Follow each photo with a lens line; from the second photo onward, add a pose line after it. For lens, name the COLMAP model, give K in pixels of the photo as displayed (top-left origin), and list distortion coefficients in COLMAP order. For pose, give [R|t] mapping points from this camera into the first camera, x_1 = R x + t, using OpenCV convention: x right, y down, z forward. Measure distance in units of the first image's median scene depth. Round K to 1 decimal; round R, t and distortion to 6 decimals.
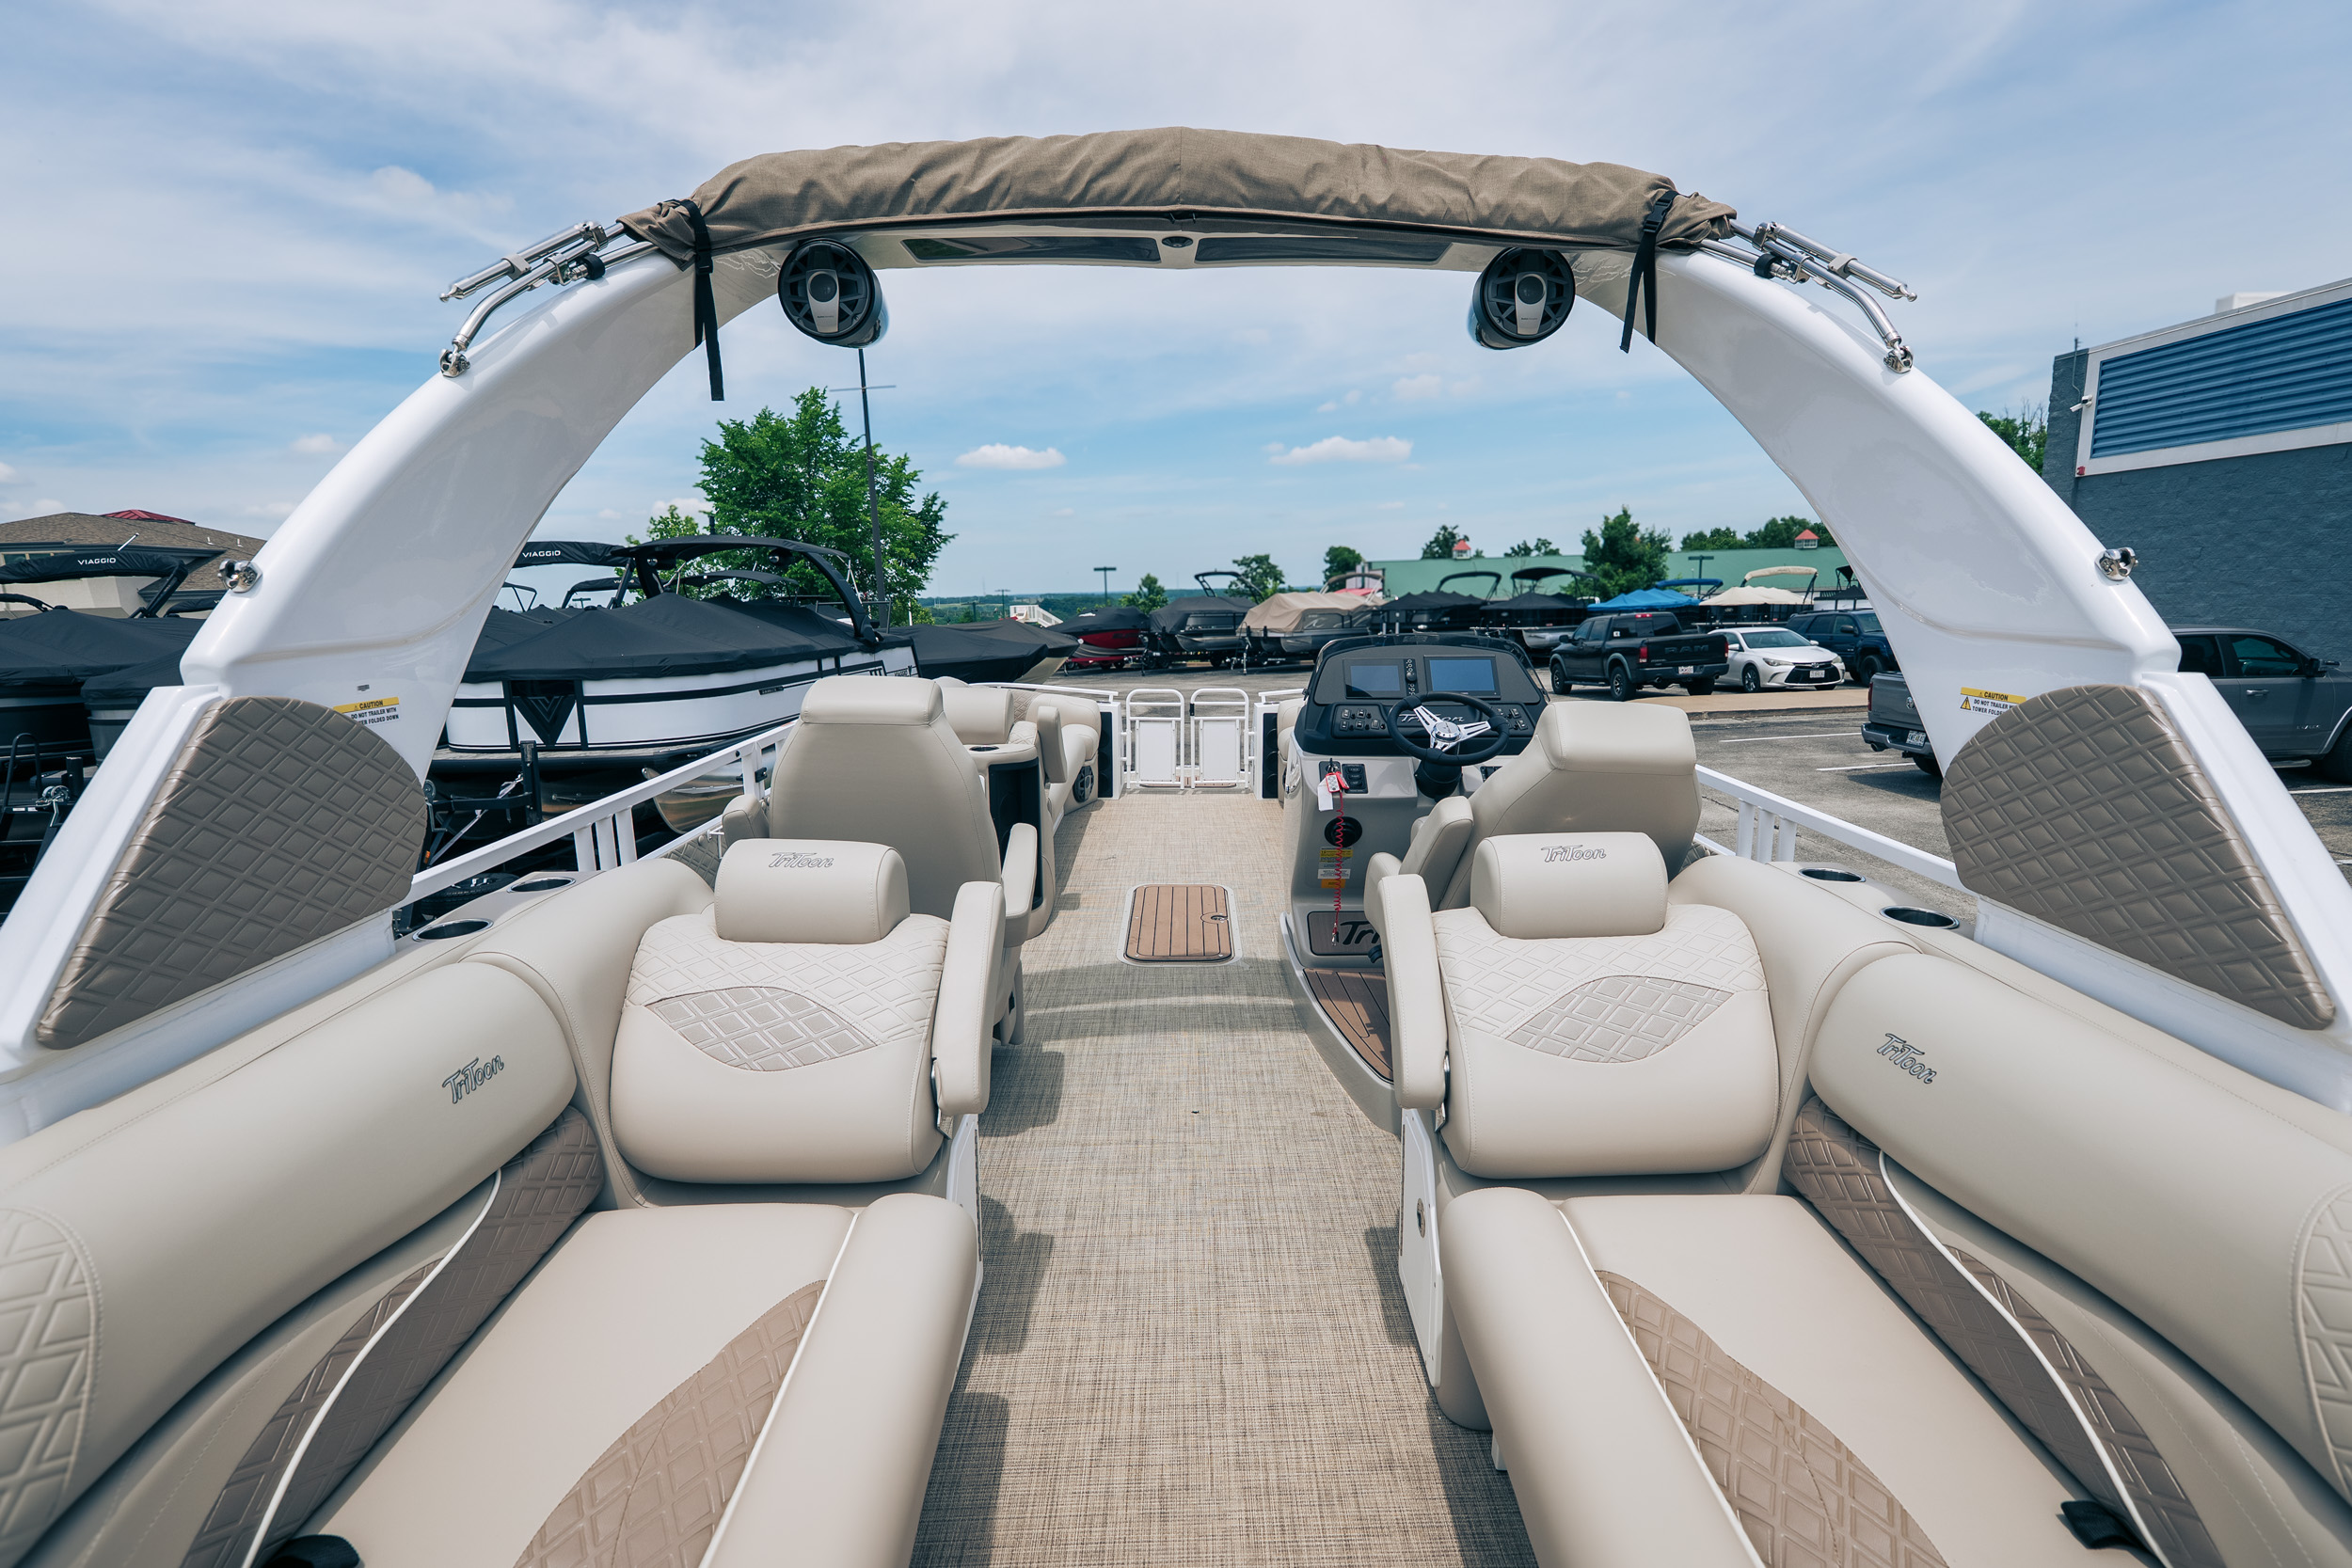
lens RADIAL K [[1082.3, 0, 1194.7], [0, 1082.3, 785.4], [0, 0, 1]] dist [-0.005023, 0.001137]
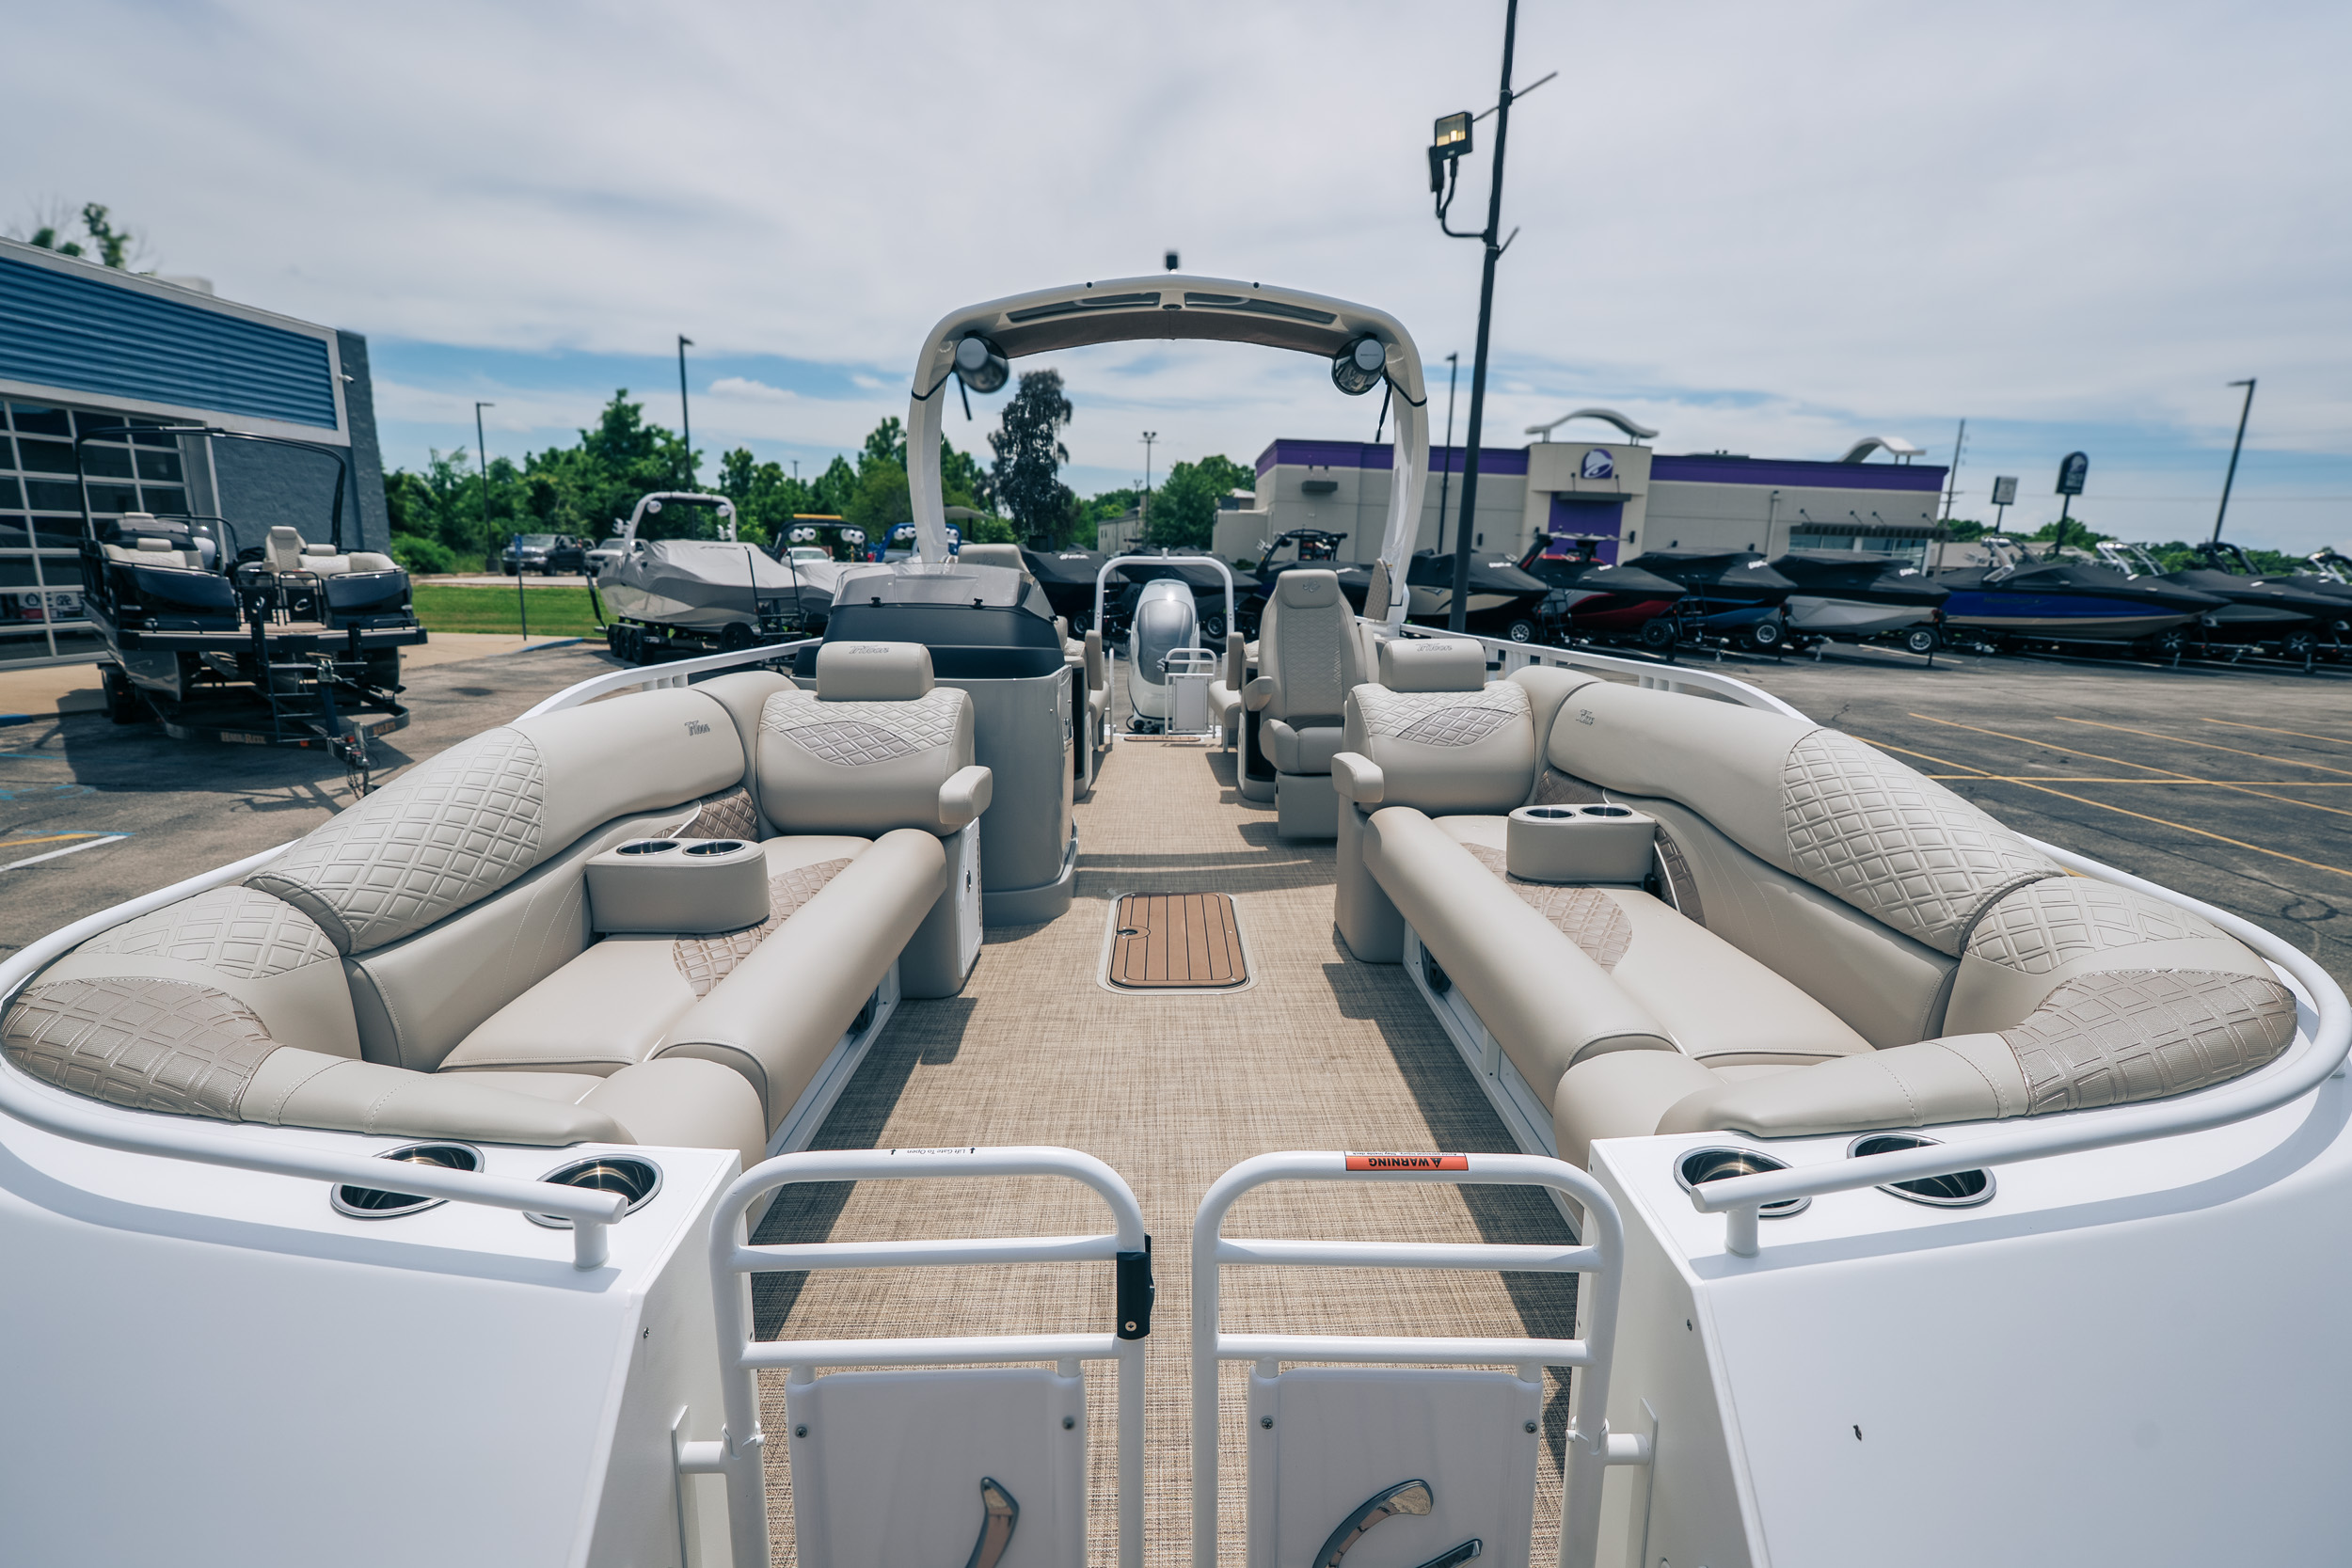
lens RADIAL K [[1054.9, 0, 1181.3], [0, 1054.9, 781.9], [0, 0, 1]] dist [-0.004082, 0.001278]
pose [[-0.999948, -0.002818, -0.009848, -0.001982], [-0.006321, 0.926288, 0.376764, -0.057451], [0.008060, 0.376807, -0.926257, 0.355995]]
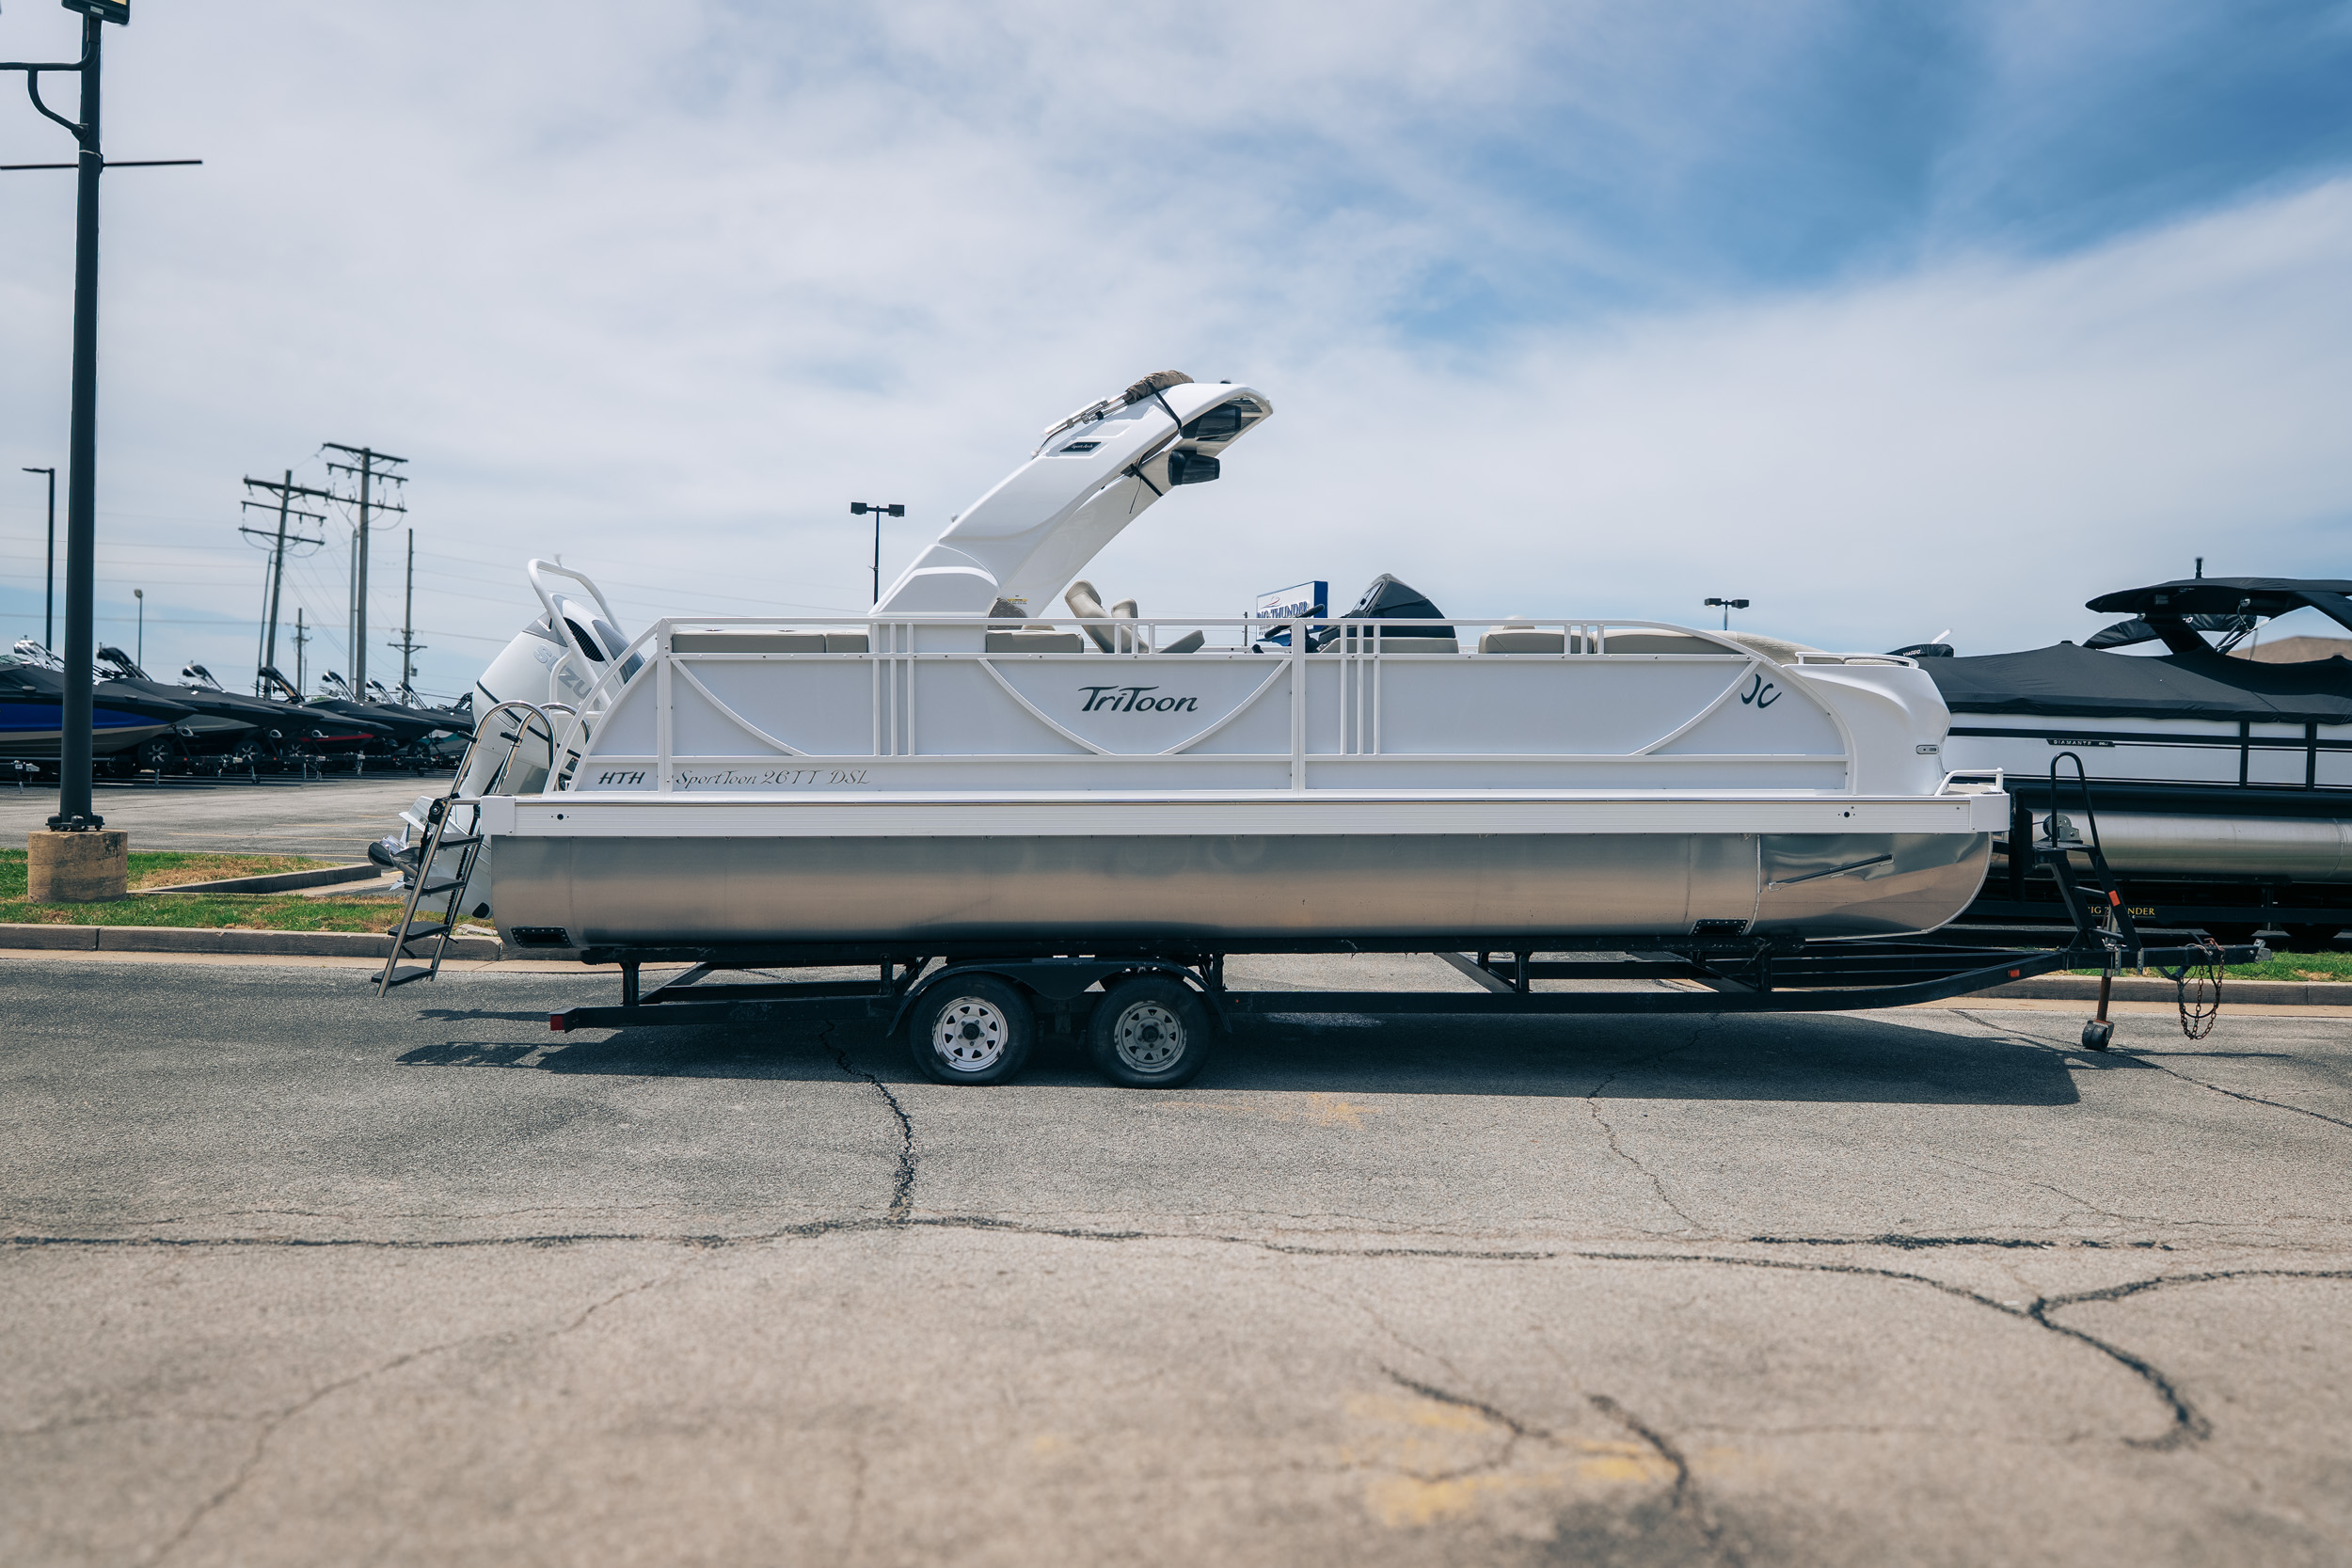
lens RADIAL K [[1482.8, 0, 1176.0], [0, 1482.8, 784.0], [0, 0, 1]] dist [-0.006839, 0.001117]
pose [[0.032613, 0.039922, -0.998670, 0.422414], [-0.197018, 0.979853, 0.032736, 0.026241], [0.979857, 0.195688, 0.039821, 0.120138]]
